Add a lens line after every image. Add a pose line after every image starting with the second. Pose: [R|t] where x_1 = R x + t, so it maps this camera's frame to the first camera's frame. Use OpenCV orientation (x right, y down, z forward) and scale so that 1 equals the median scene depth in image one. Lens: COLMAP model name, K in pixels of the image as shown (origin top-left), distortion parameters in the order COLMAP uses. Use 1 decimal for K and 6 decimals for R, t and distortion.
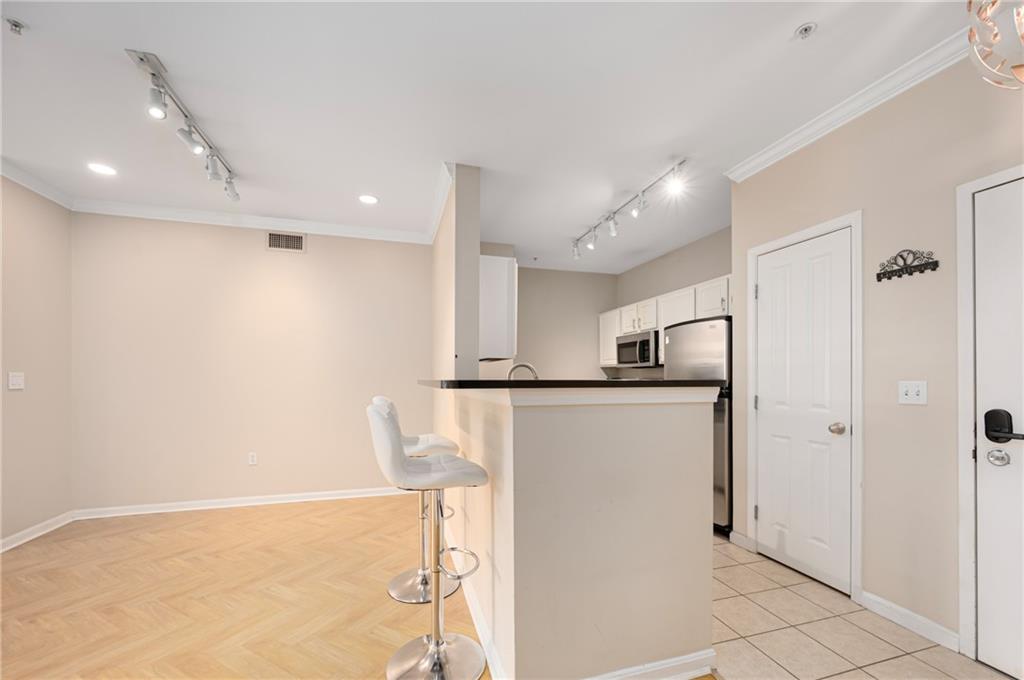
lens RADIAL K [[410.8, 0, 518.2], [0, 410.8, 374.9], [0, 0, 1]] dist [-0.002572, -0.000454]
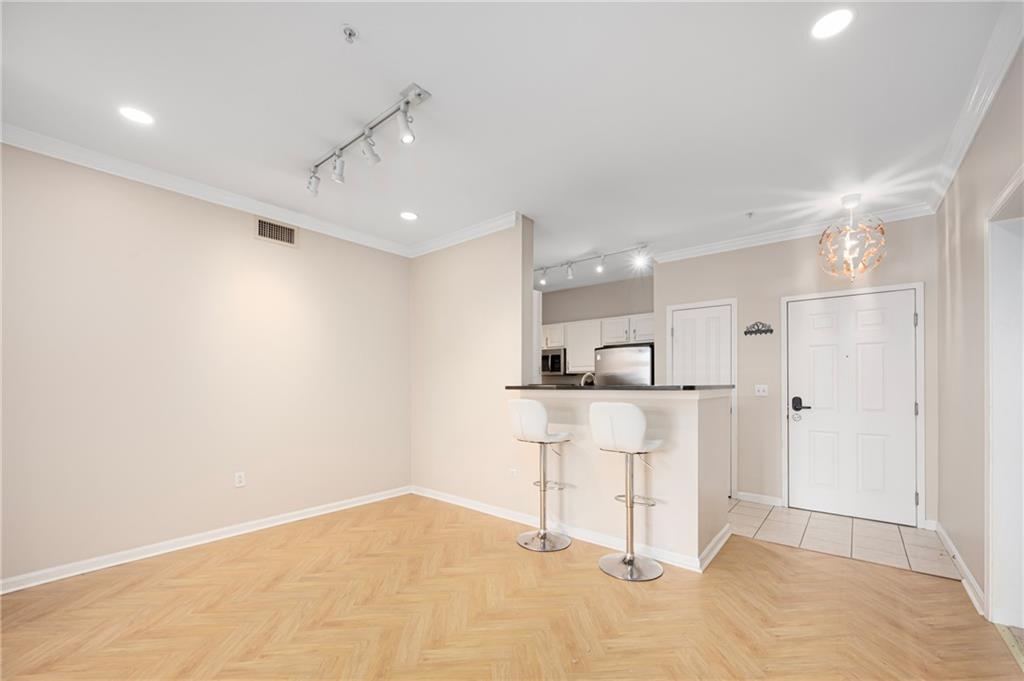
lens RADIAL K [[412.4, 0, 514.9], [0, 412.4, 381.1], [0, 0, 1]] dist [-0.000665, -0.000238]
pose [[0.834108, 0.000283, 0.551600, -0.819393], [-0.000729, 1.000000, 0.000589, -0.002992], [-0.551600, -0.000893, 0.834108, -0.042664]]
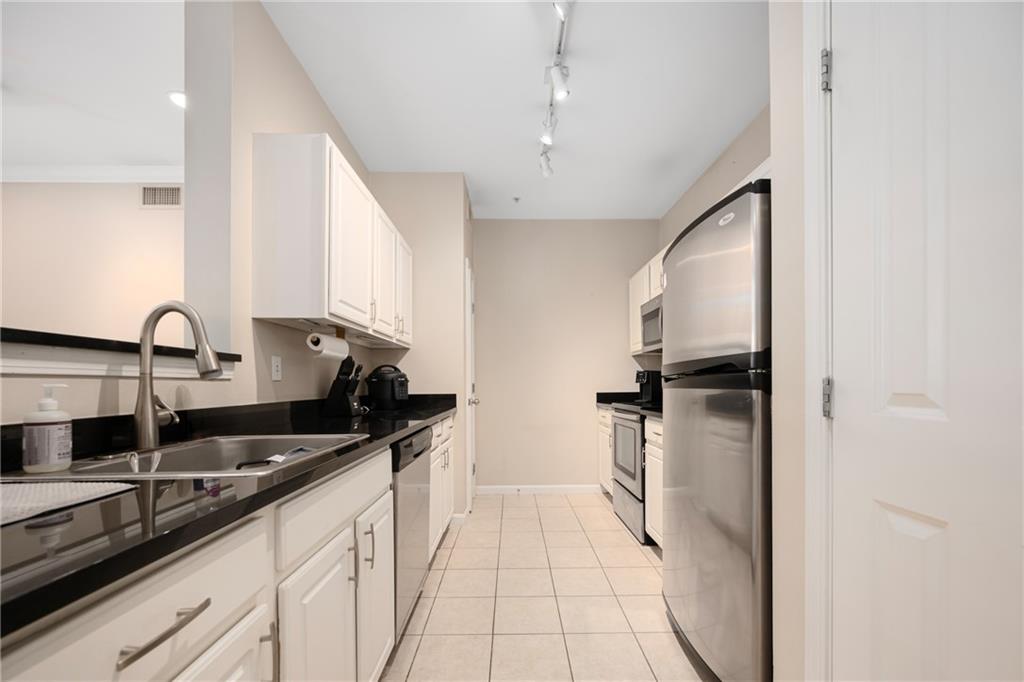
lens RADIAL K [[408.5, 0, 515.9], [0, 408.5, 381.2], [0, 0, 1]] dist [-0.001362, -0.000128]
pose [[0.960376, -0.005480, -0.278652, 0.398578], [0.004950, 0.999984, -0.002606, 0.048832], [0.278662, 0.001123, 0.960389, 0.567014]]
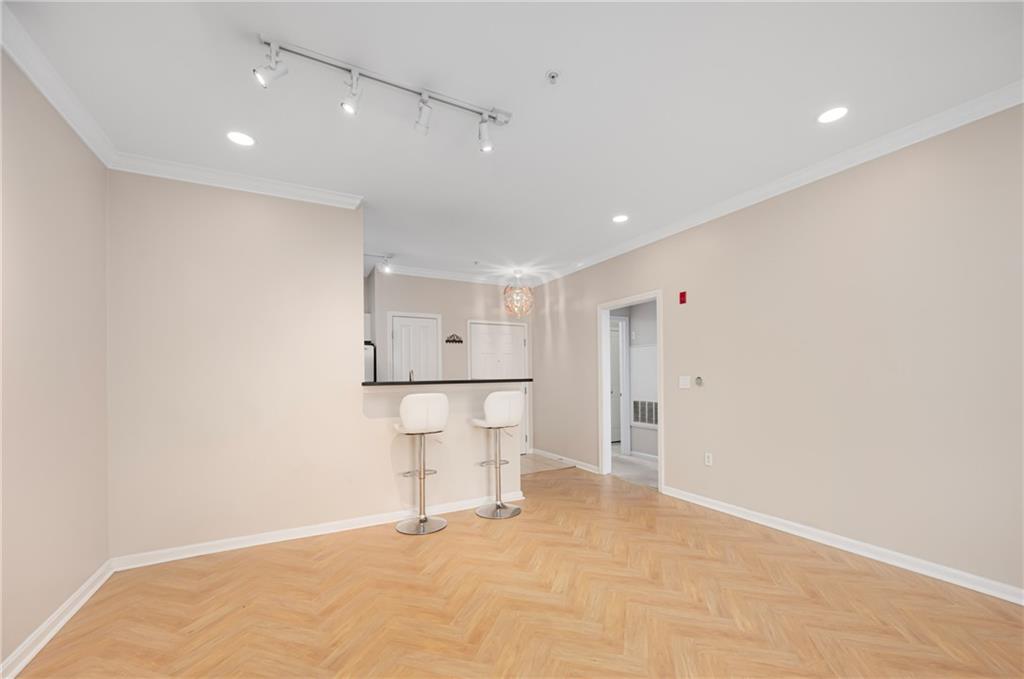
lens RADIAL K [[410.8, 0, 518.2], [0, 410.8, 374.4], [0, 0, 1]] dist [-0.002572, -0.000454]
pose [[-0.202874, 0.005351, 0.979190, -1.332437], [0.006931, 0.999968, -0.004028, -0.002636], [-0.979180, 0.005970, -0.202905, 0.758567]]
